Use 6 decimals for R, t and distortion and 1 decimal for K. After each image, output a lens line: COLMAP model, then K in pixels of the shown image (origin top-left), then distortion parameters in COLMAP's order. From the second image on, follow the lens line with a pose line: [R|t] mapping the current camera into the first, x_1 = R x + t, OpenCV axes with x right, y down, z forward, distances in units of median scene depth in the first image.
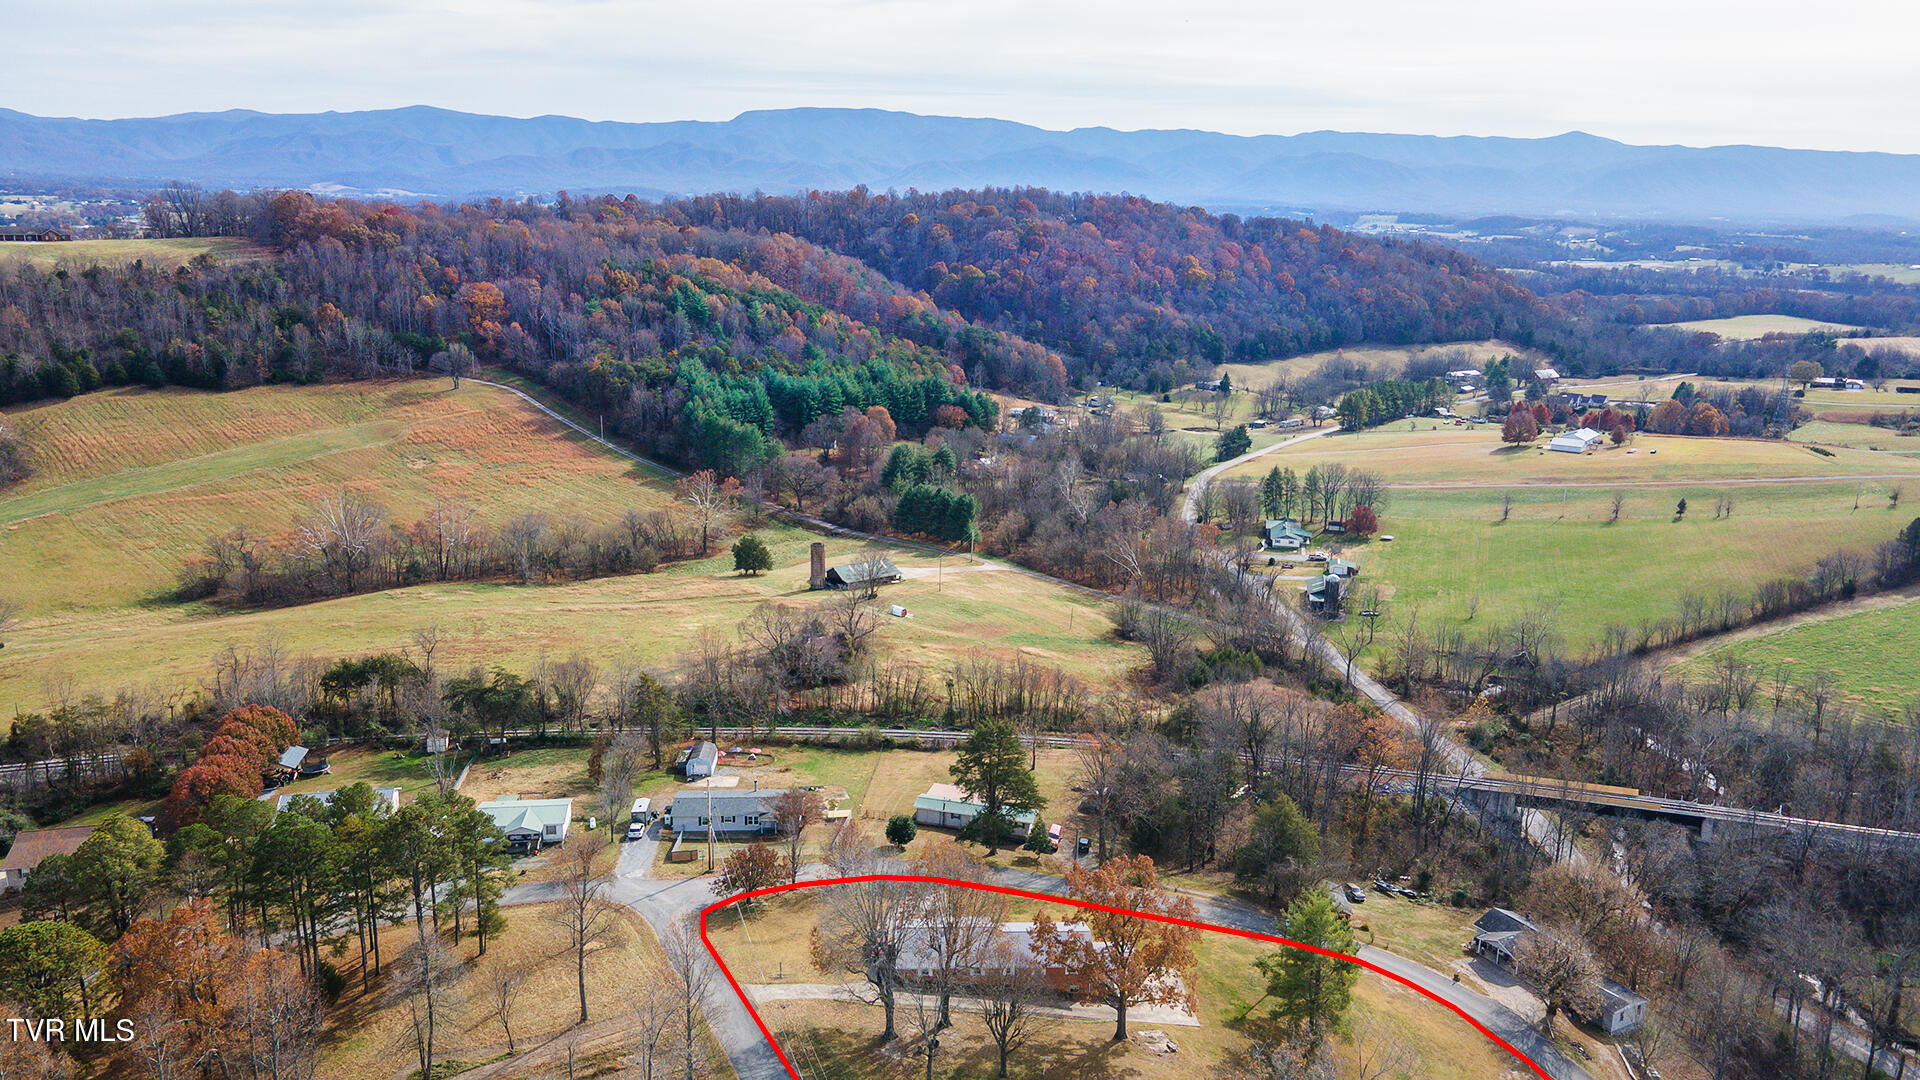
lens RADIAL K [[1403.5, 0, 959.5], [0, 1403.5, 538.9], [0, 0, 1]] dist [0.030706, 0.039062]
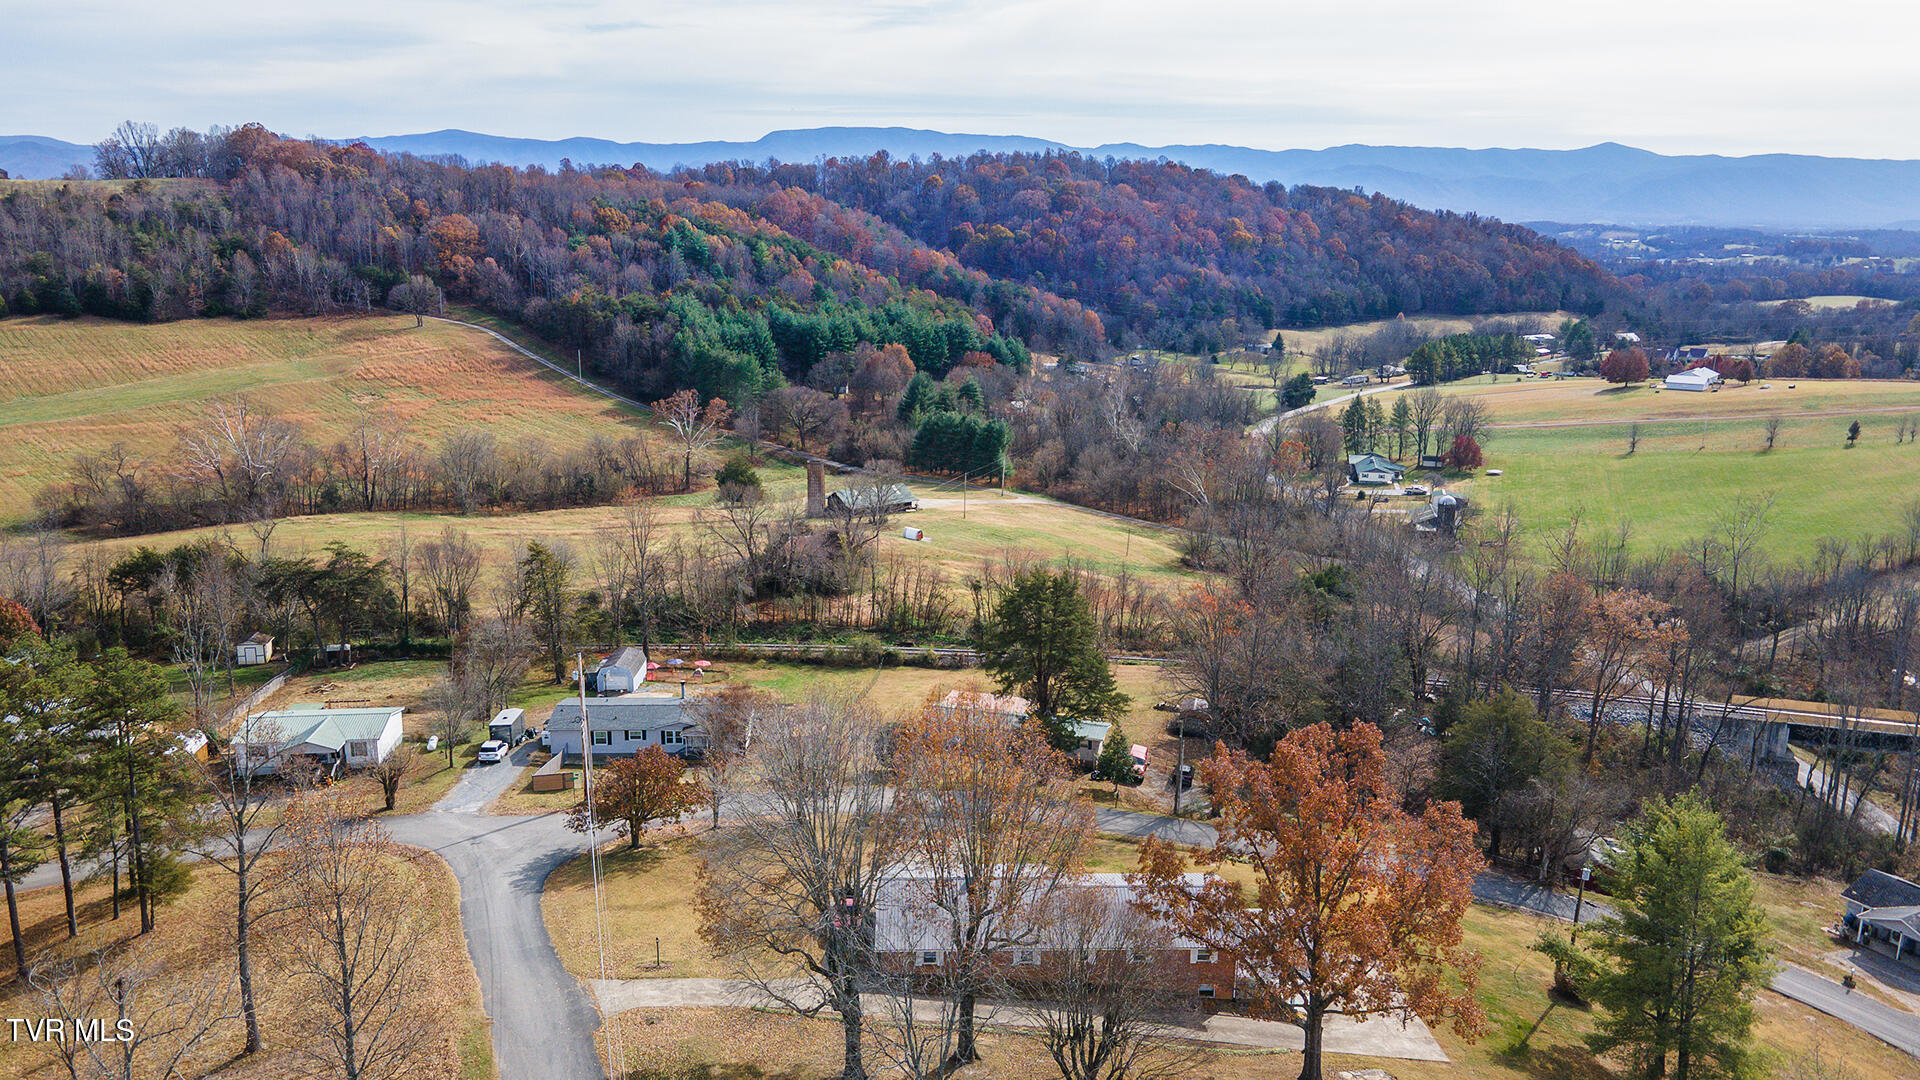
lens RADIAL K [[1403.5, 0, 961.7], [0, 1403.5, 544.0], [0, 0, 1]] dist [0.030706, 0.039062]
pose [[0.999824, -0.003895, -0.018377, -0.000563], [0.003705, 0.999939, -0.010396, 0.051463], [0.018416, 0.010326, 0.999777, 0.153054]]
